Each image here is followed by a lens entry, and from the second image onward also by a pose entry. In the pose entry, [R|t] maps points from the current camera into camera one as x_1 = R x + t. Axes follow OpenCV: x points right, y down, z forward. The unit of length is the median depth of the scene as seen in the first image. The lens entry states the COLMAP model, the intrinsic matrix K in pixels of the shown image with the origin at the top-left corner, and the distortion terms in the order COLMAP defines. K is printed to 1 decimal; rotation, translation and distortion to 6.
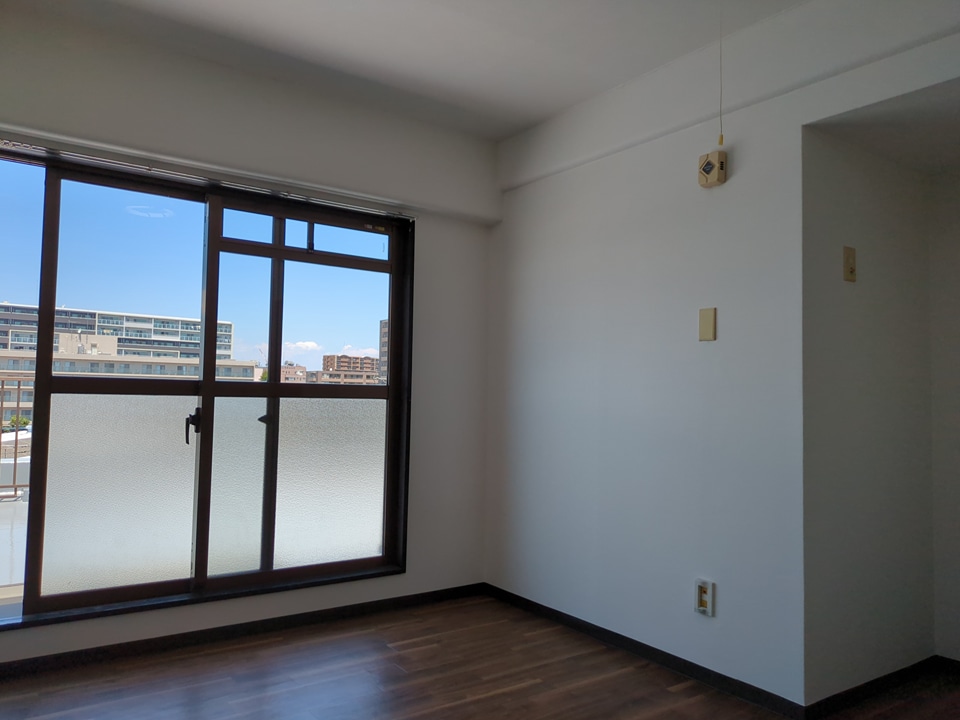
lens RADIAL K [[724.6, 0, 475.9], [0, 724.6, 358.1], [0, 0, 1]] dist [0.014559, 0.000157]
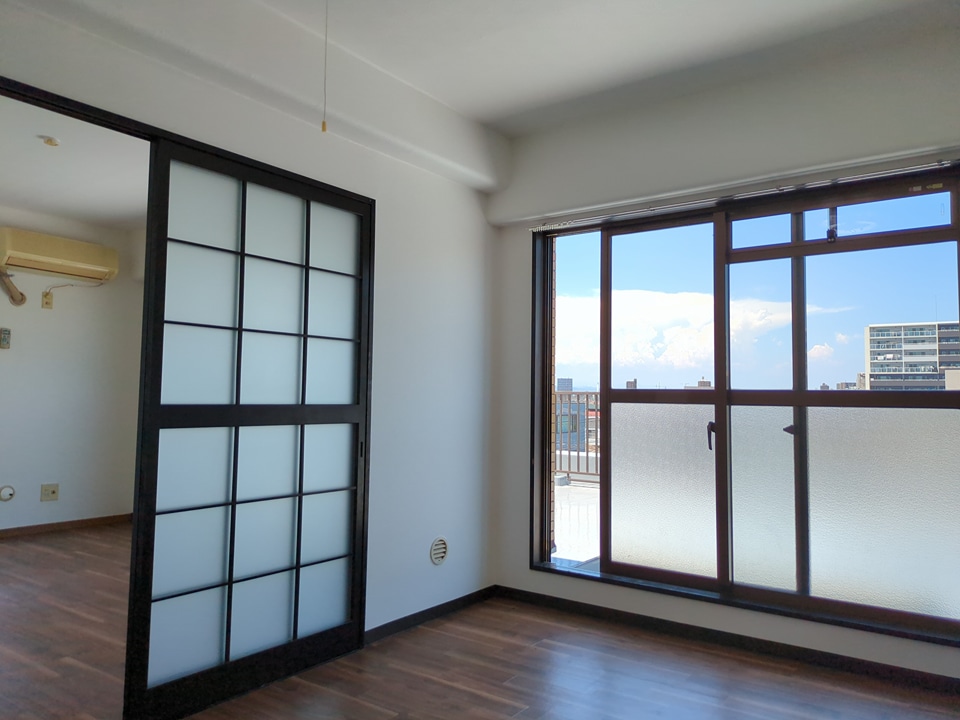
lens RADIAL K [[701.3, 0, 461.6], [0, 701.3, 351.1], [0, 0, 1]] dist [0.007739, -0.000952]
pose [[0.315400, -0.081041, -0.945492, 0.469207], [0.046102, 0.996479, -0.070033, 0.028994], [0.947838, -0.021501, 0.318026, 0.329824]]
